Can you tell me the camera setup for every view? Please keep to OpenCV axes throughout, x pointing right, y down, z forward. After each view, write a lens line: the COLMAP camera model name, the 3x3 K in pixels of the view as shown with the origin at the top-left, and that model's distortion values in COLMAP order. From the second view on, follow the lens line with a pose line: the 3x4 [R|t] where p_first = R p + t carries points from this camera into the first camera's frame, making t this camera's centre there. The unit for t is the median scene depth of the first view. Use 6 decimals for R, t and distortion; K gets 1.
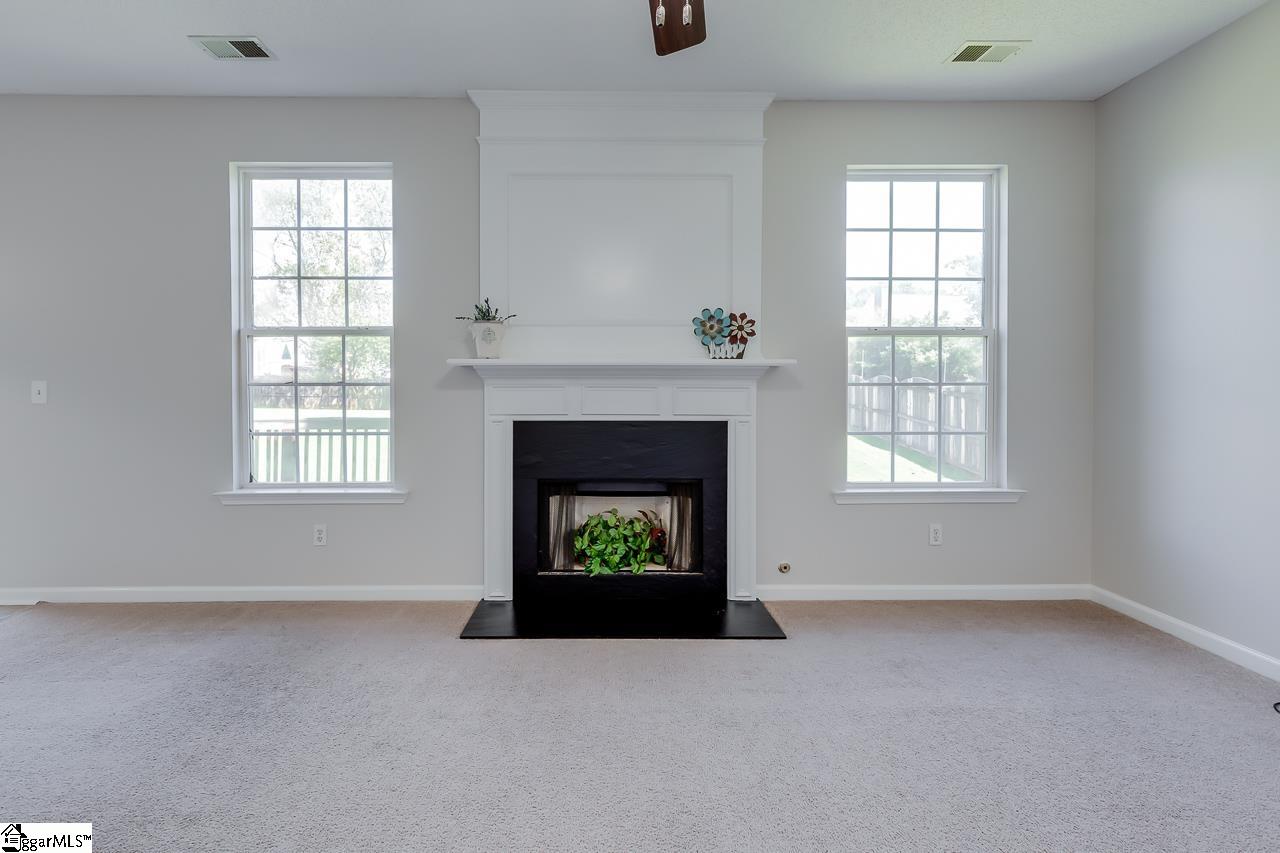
lens RADIAL K [[582.6, 0, 559.7], [0, 582.6, 389.8], [0, 0, 1]] dist [0.007555, 0.000226]
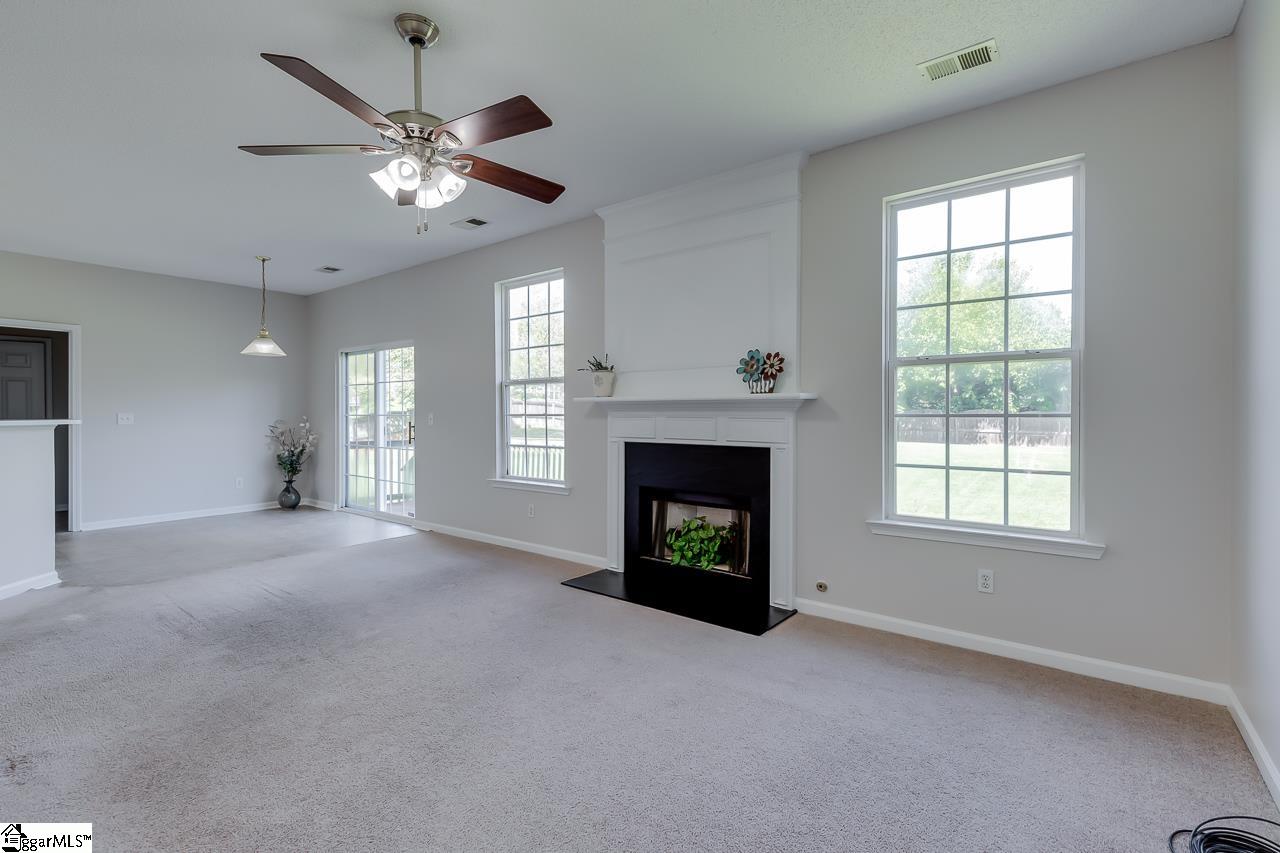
lens RADIAL K [[582.6, 0, 667.6], [0, 582.6, 417.4], [0, 0, 1]] dist [0.007555, 0.000226]
pose [[0.793379, 0.003803, -0.608716, 0.825807], [-0.006618, 0.999975, -0.002378, -0.001310], [0.608692, 0.005916, 0.793384, -0.024463]]
